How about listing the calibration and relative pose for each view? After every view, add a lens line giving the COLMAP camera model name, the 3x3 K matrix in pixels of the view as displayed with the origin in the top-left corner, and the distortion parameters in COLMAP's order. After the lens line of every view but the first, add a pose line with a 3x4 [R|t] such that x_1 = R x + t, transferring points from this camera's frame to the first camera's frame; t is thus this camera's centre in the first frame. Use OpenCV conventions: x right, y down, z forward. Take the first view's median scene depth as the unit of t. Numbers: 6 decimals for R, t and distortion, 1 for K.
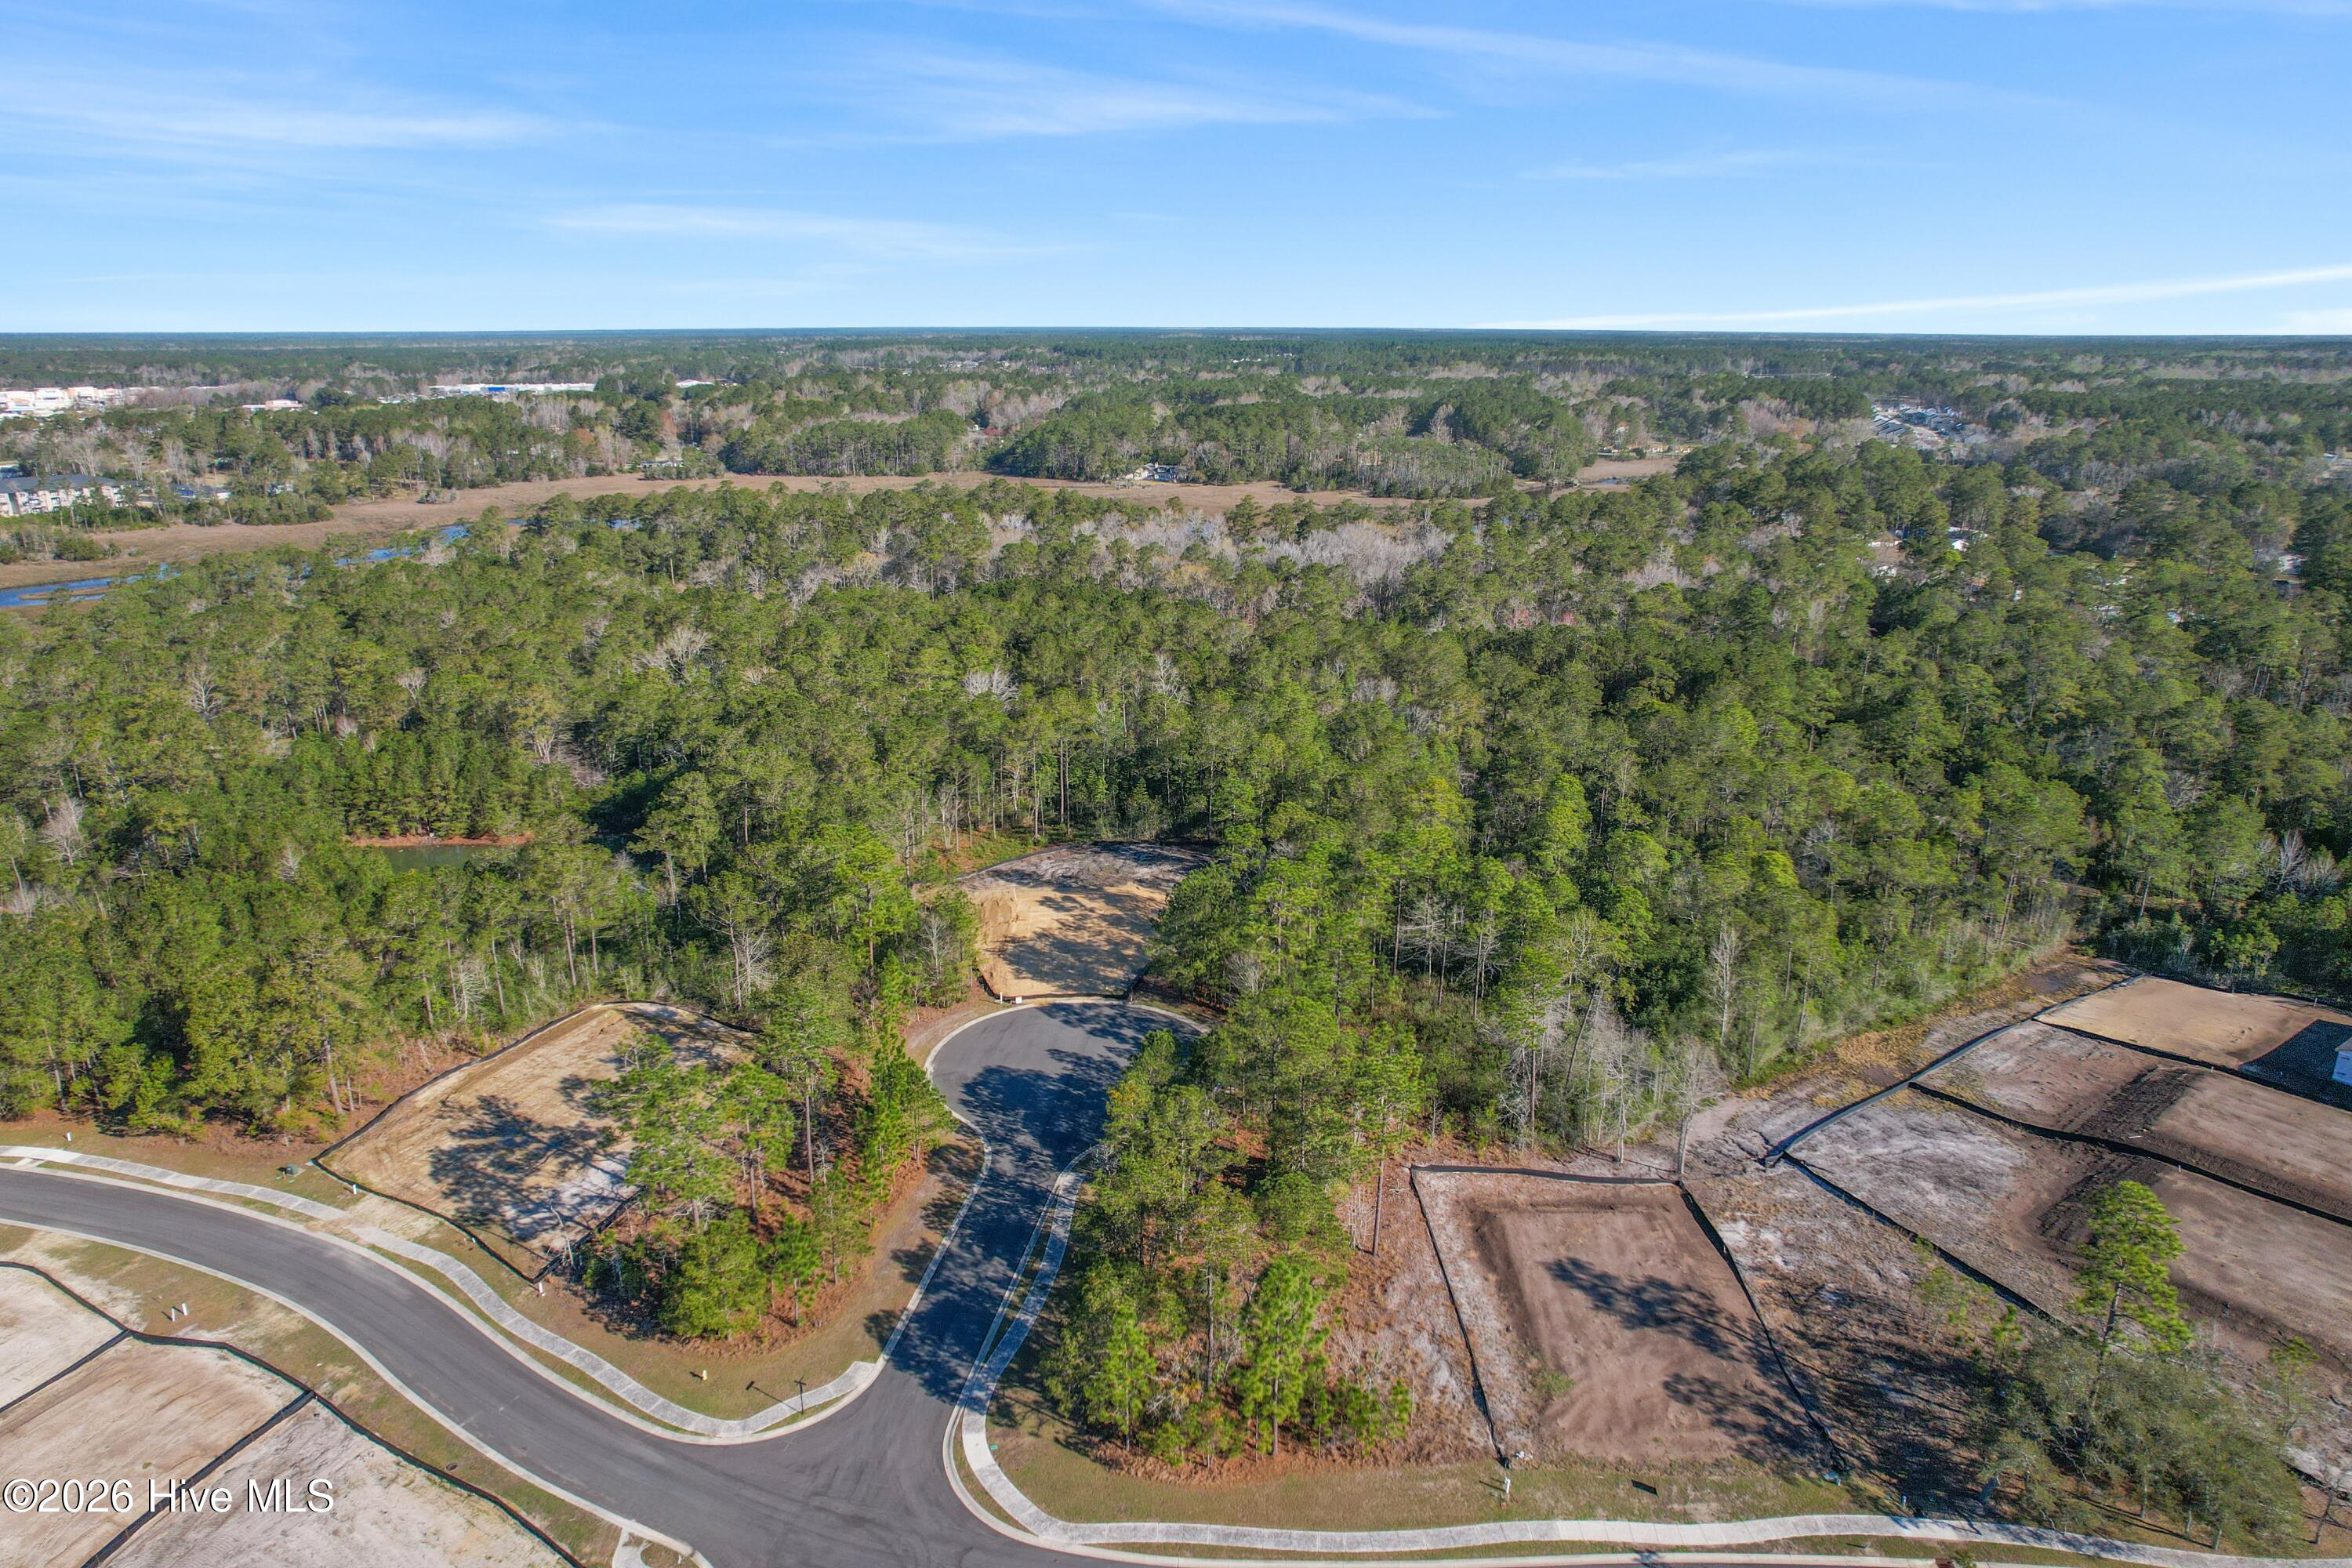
lens RADIAL K [[1496.1, 0, 1169.9], [0, 1496.1, 826.0], [0, 0, 1]] dist [-0.064381, 0.066263]
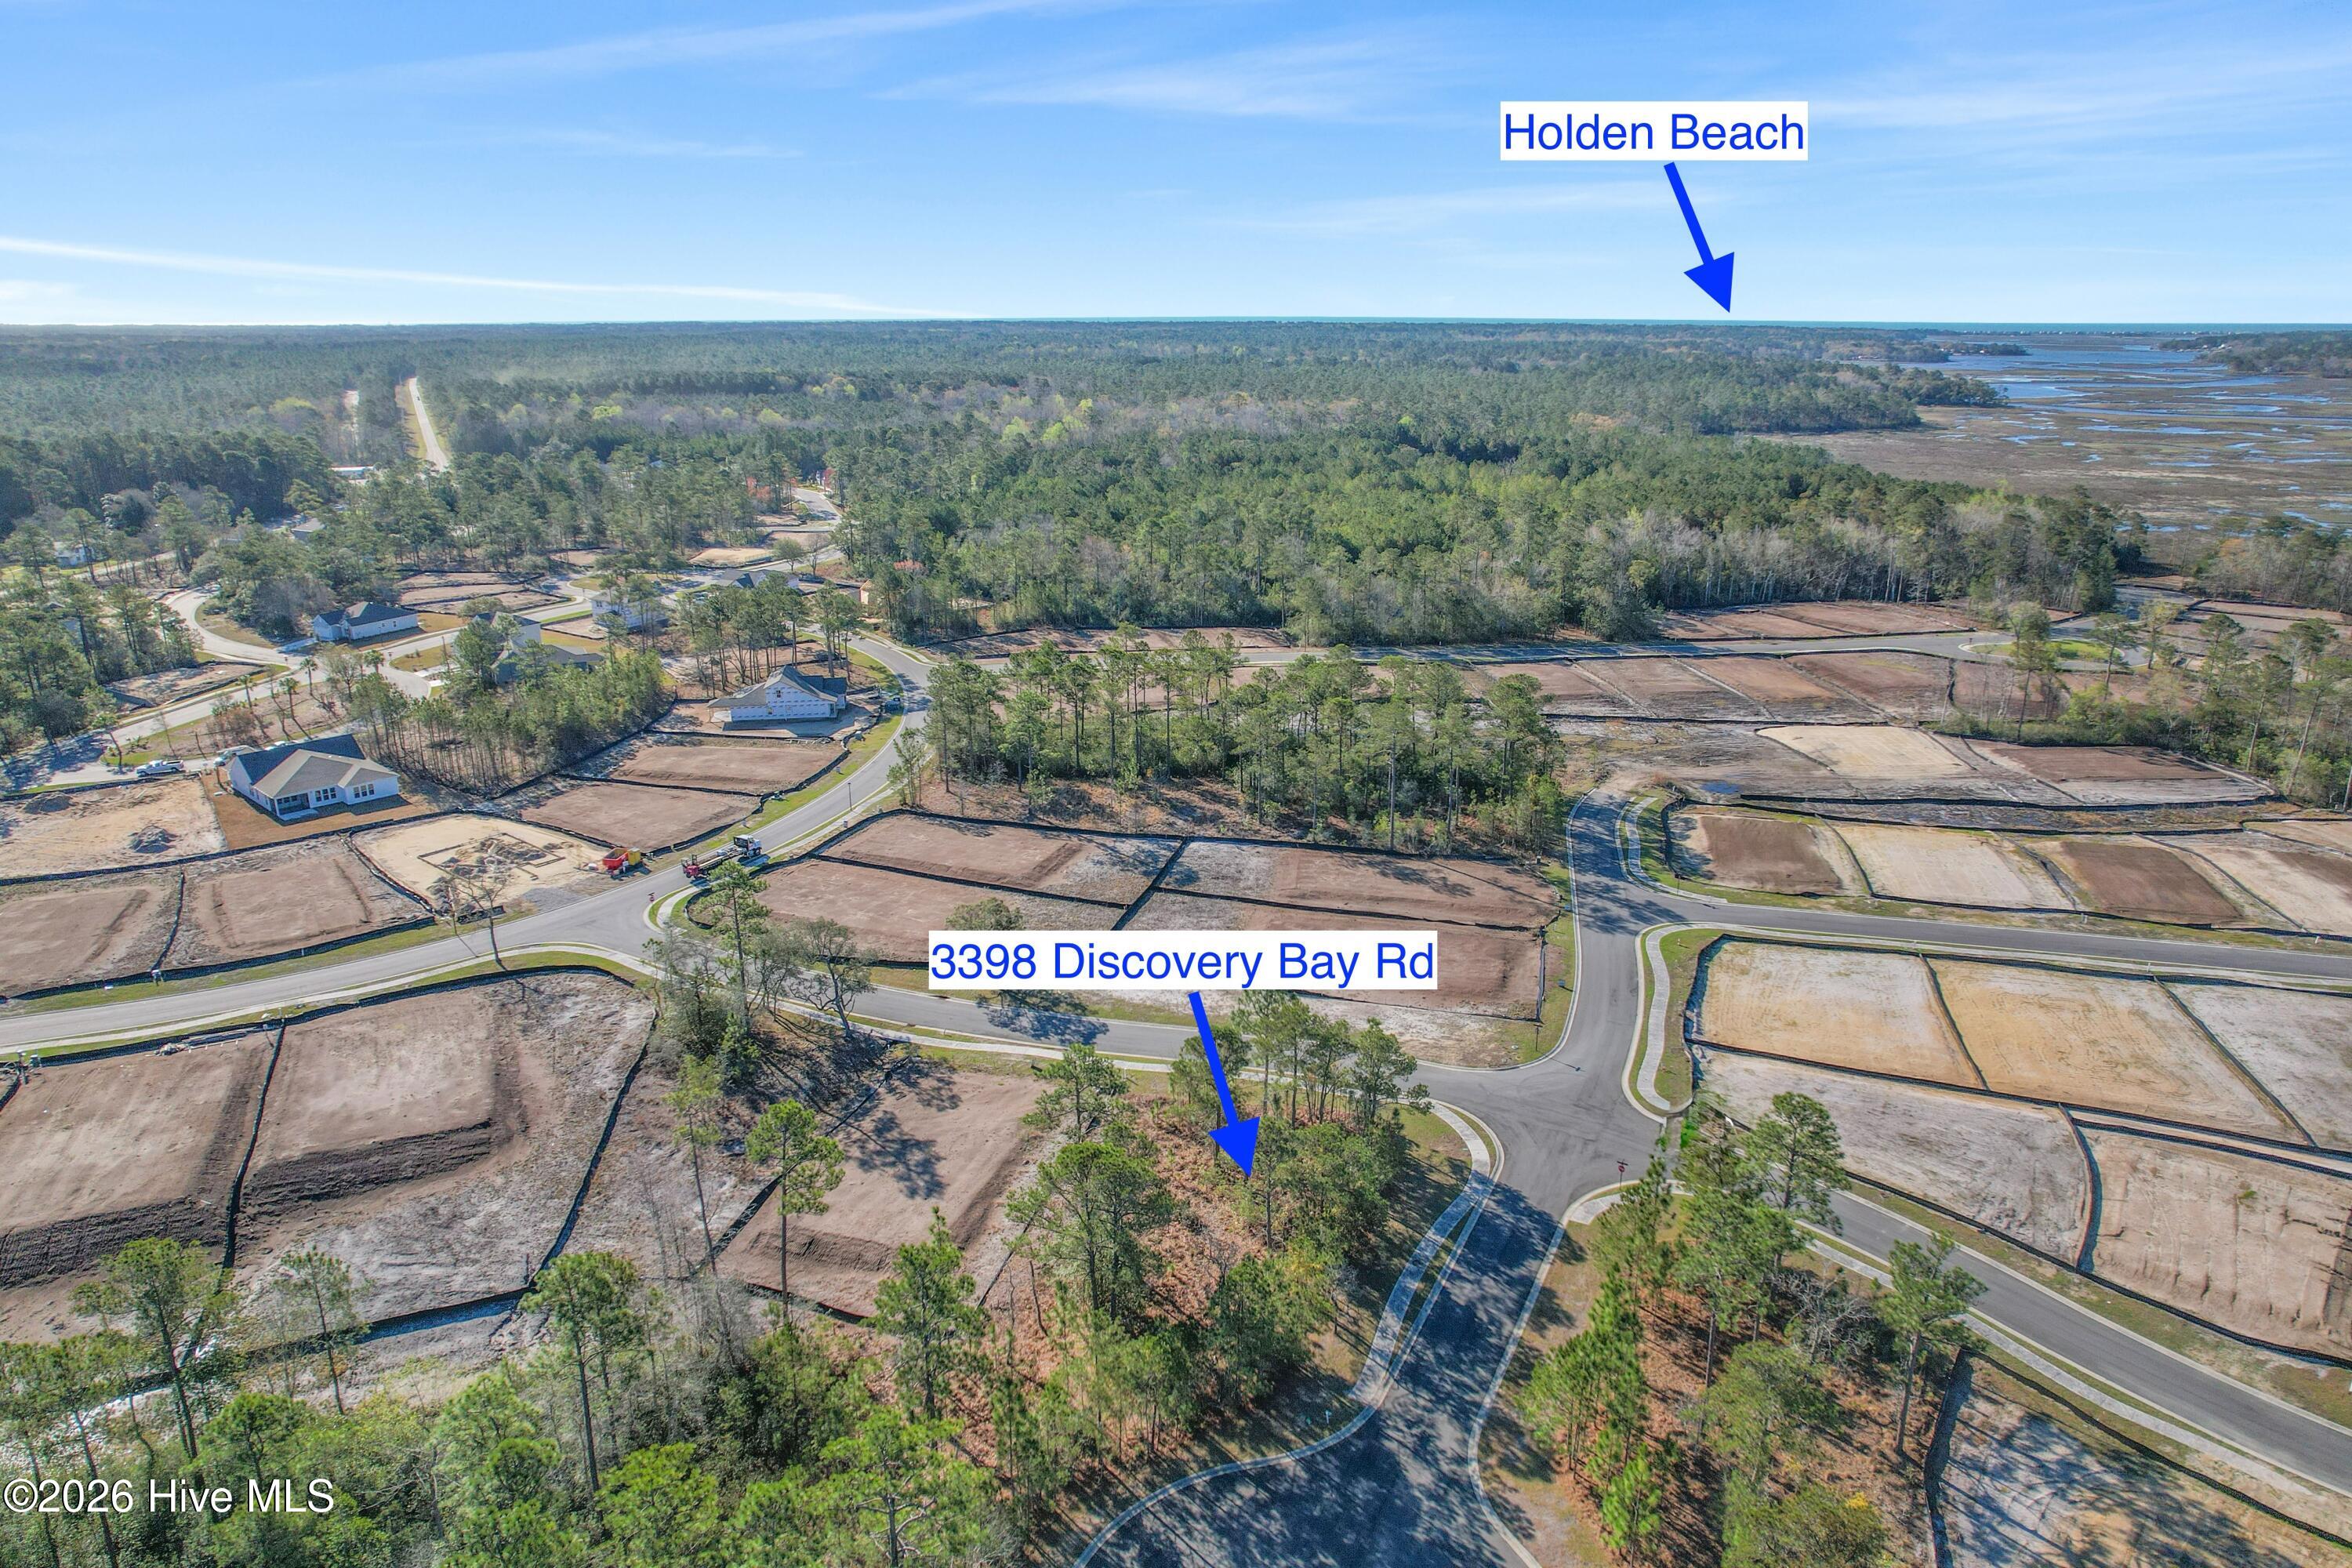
lens RADIAL K [[1474.2, 0, 1185.8], [0, 1474.2, 842.8], [0, 0, 1]] dist [-0.071228, 0.060914]
pose [[-0.959454, -0.096991, 0.264651, -0.160027], [0.090233, 0.783828, 0.614387, -0.506829], [-0.267031, 0.613356, -0.743296, 1.505090]]
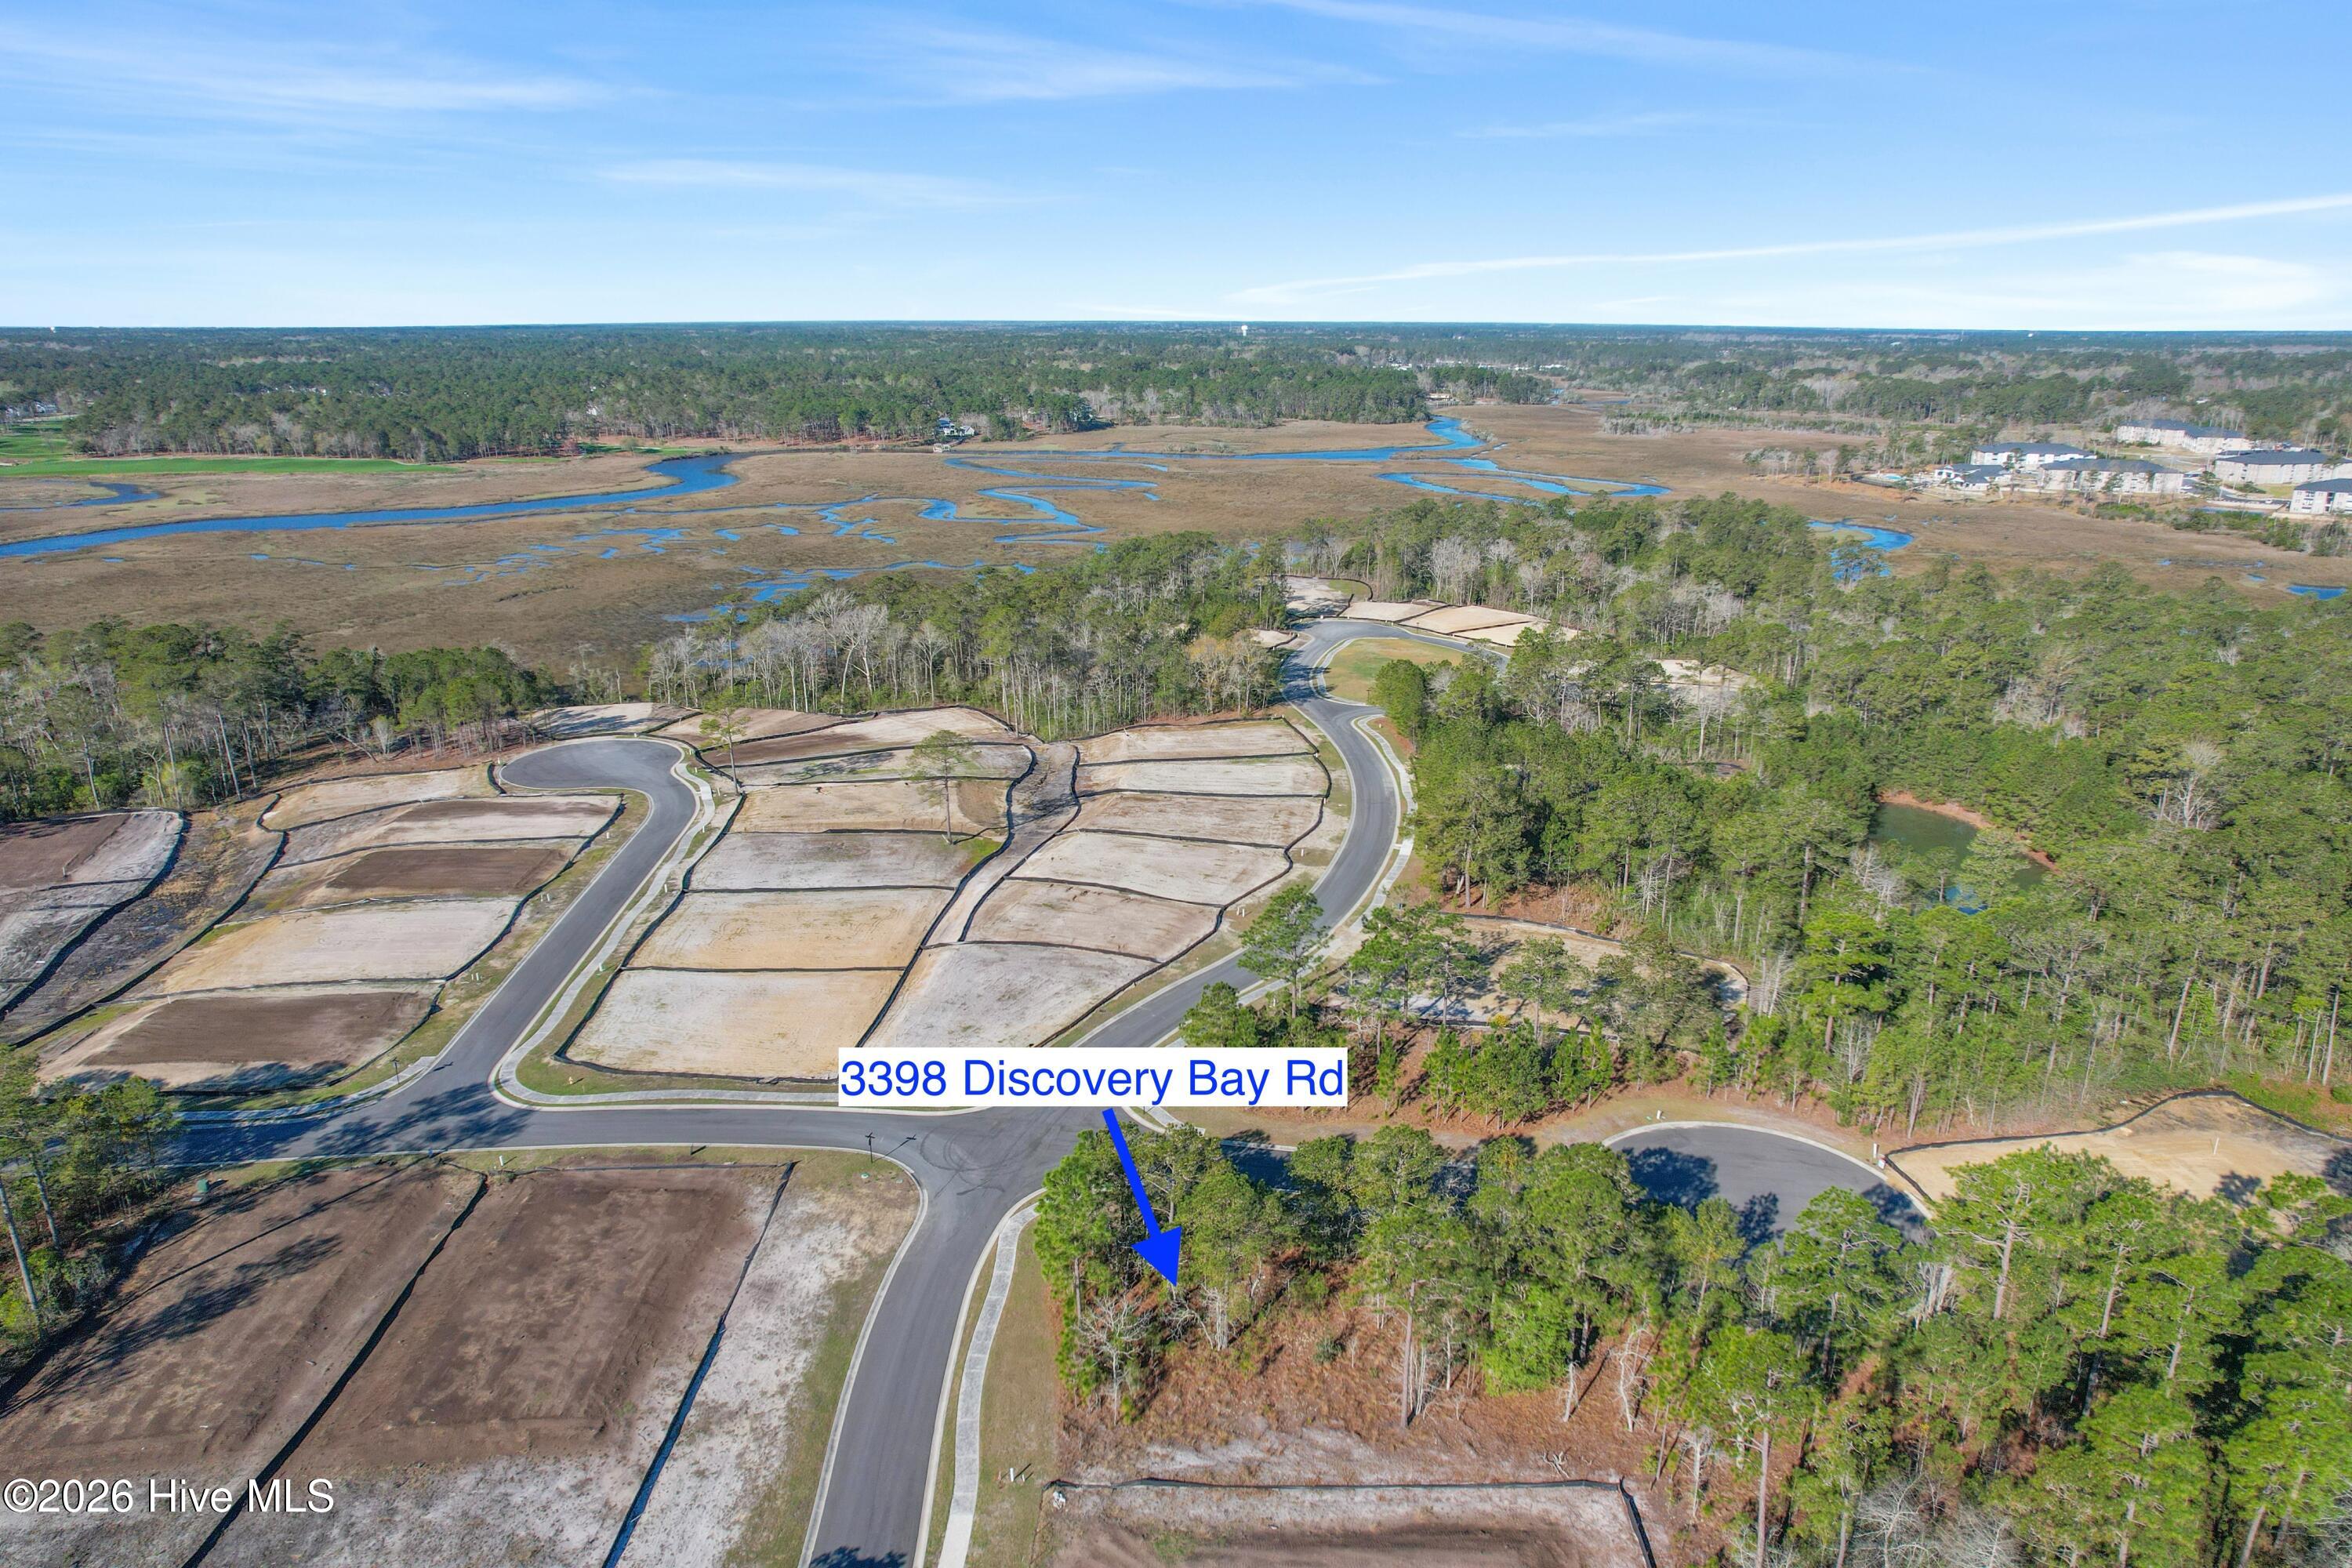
lens RADIAL K [[1495.1, 0, 1176.0], [0, 1495.1, 784.0], [0, 0, 1]] dist [-0.077615, 0.074865]
pose [[-0.012250, 0.299373, -0.954057, 0.803205], [-0.323443, 0.901648, 0.287081, -0.233659], [0.946168, 0.312100, 0.085785, 0.669776]]
